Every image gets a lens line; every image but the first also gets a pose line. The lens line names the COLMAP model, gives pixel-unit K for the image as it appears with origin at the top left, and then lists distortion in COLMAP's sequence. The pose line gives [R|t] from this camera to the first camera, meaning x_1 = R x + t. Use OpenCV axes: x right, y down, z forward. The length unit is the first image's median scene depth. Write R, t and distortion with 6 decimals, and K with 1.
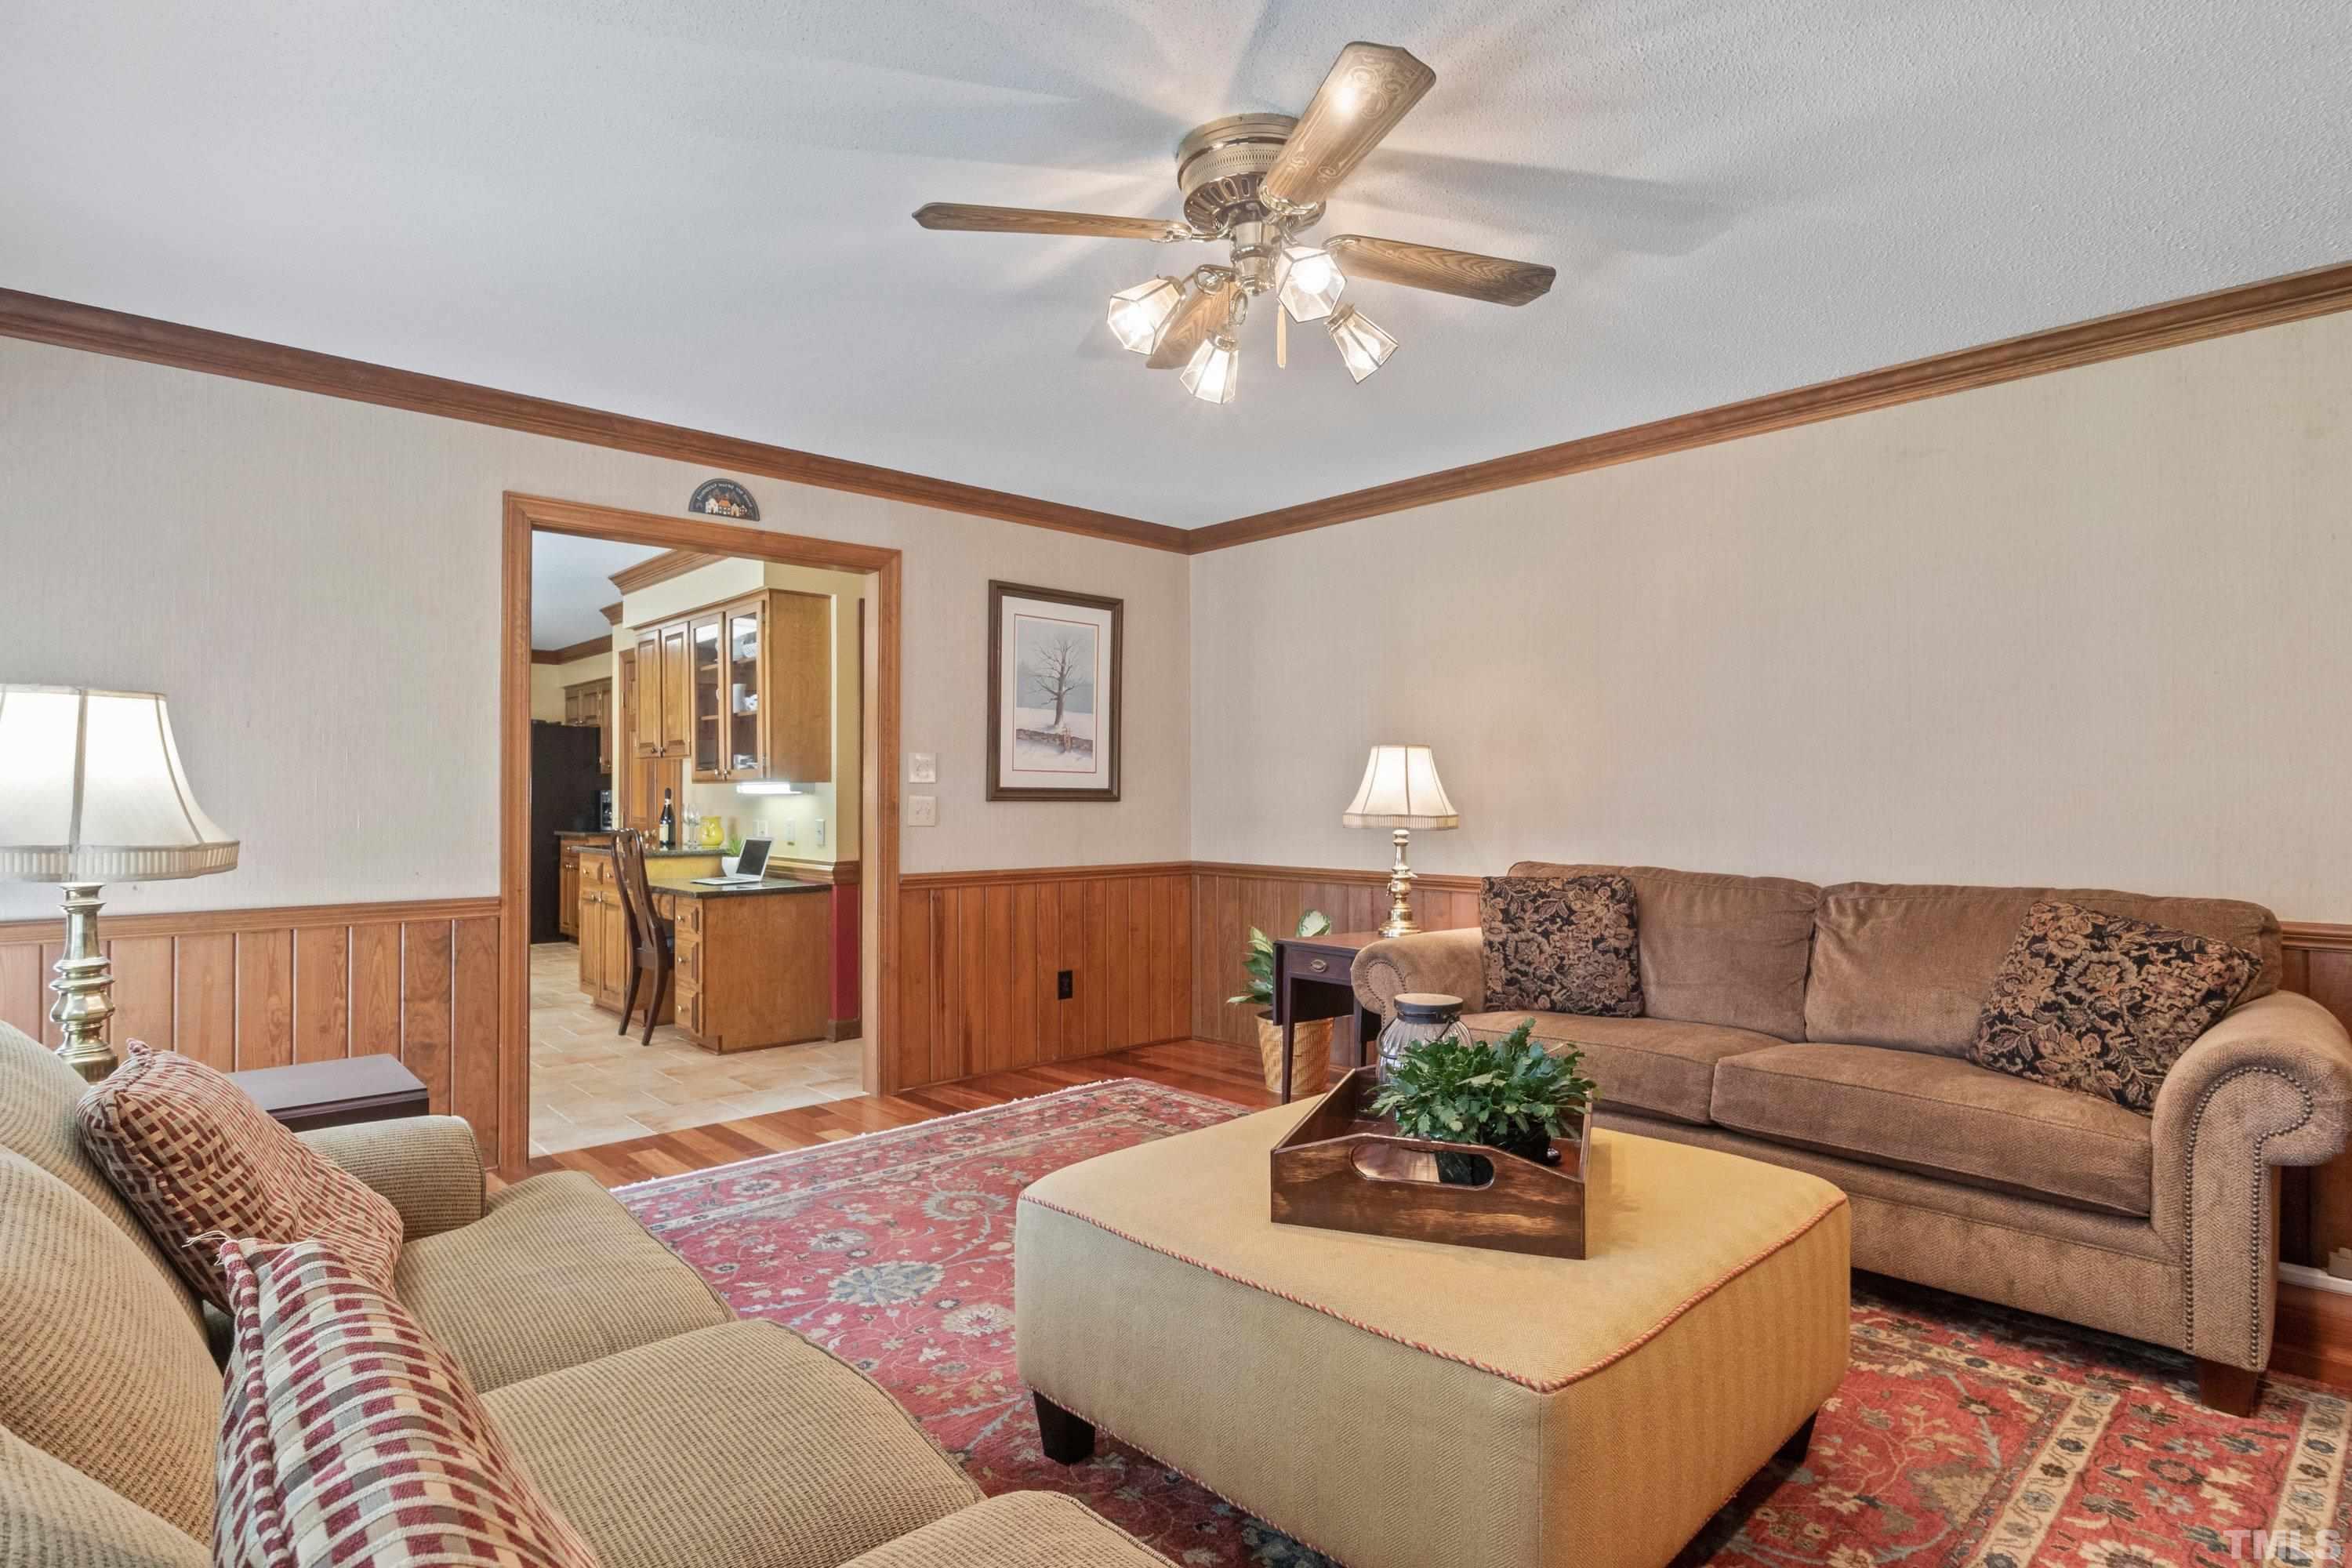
lens RADIAL K [[1202.9, 0, 1190.6], [0, 1202.9, 781.1], [0, 0, 1]] dist [-0.001042, 0.000608]
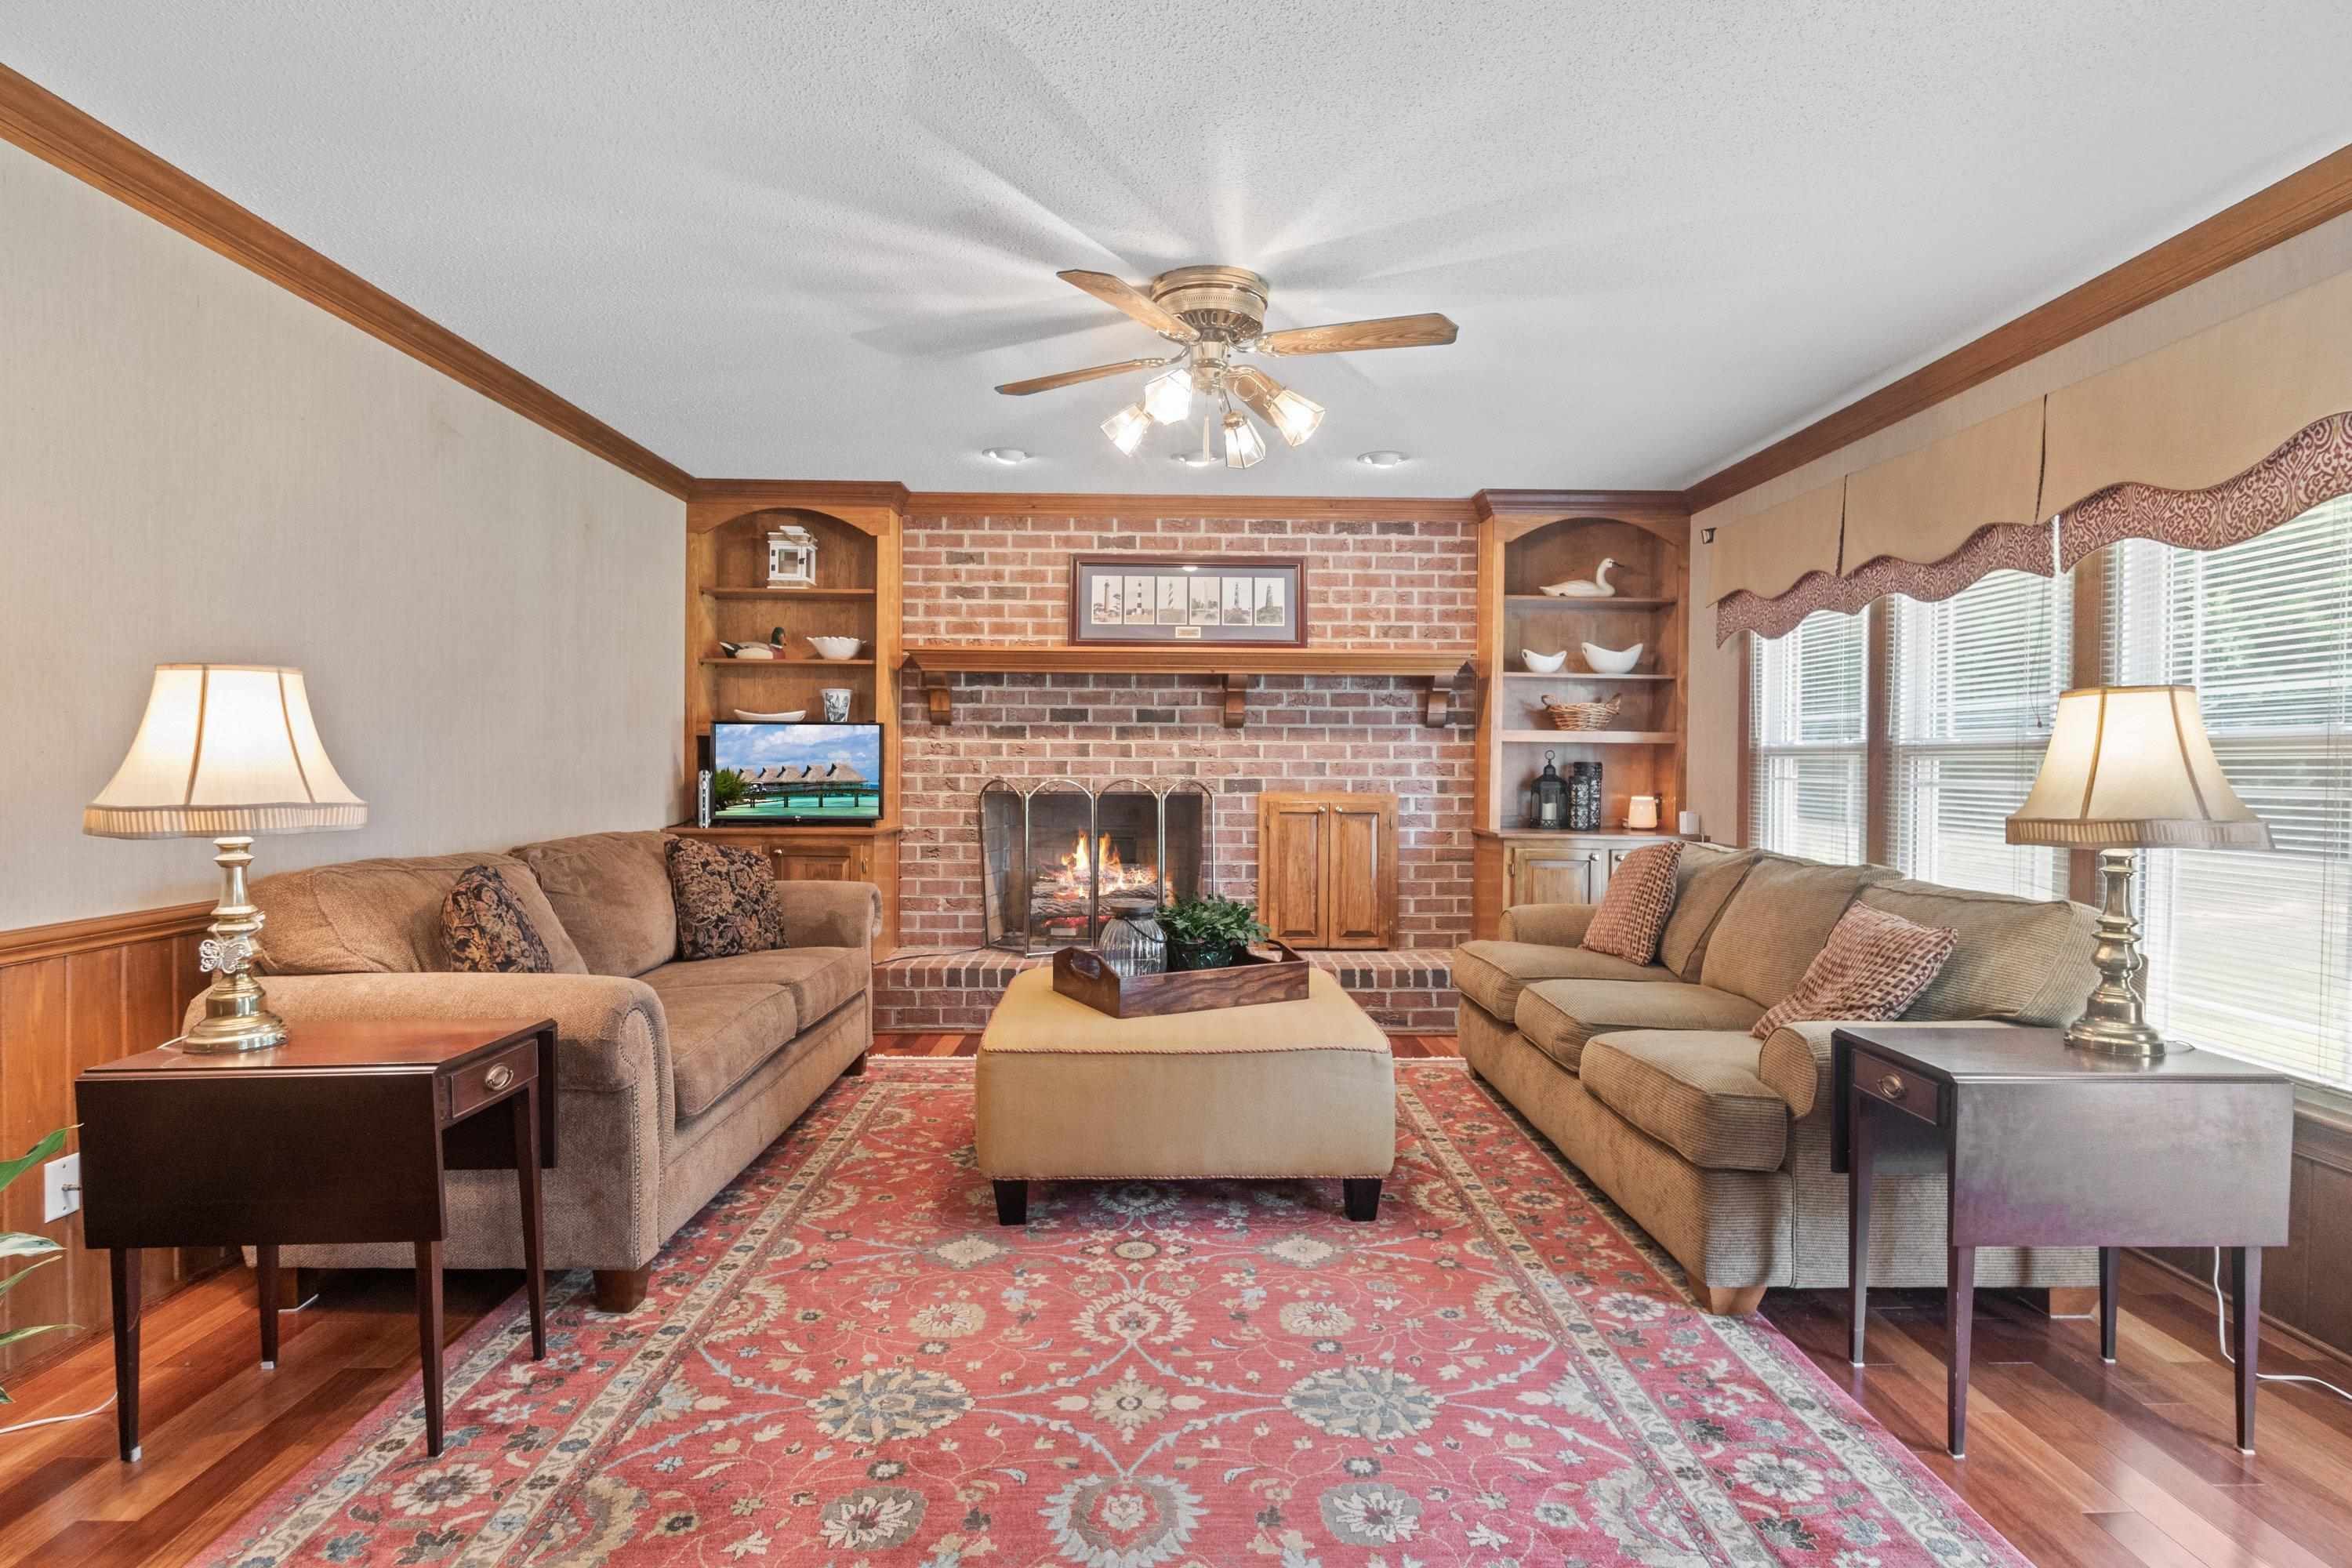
lens RADIAL K [[1202.9, 0, 1190.6], [0, 1202.9, 781.1], [0, 0, 1]] dist [-0.001042, 0.000608]
pose [[-0.745414, -0.016609, 0.666394, -0.716484], [-0.018584, 0.999819, 0.004132, 0.014641], [-0.666342, -0.009304, -0.745588, 1.743371]]
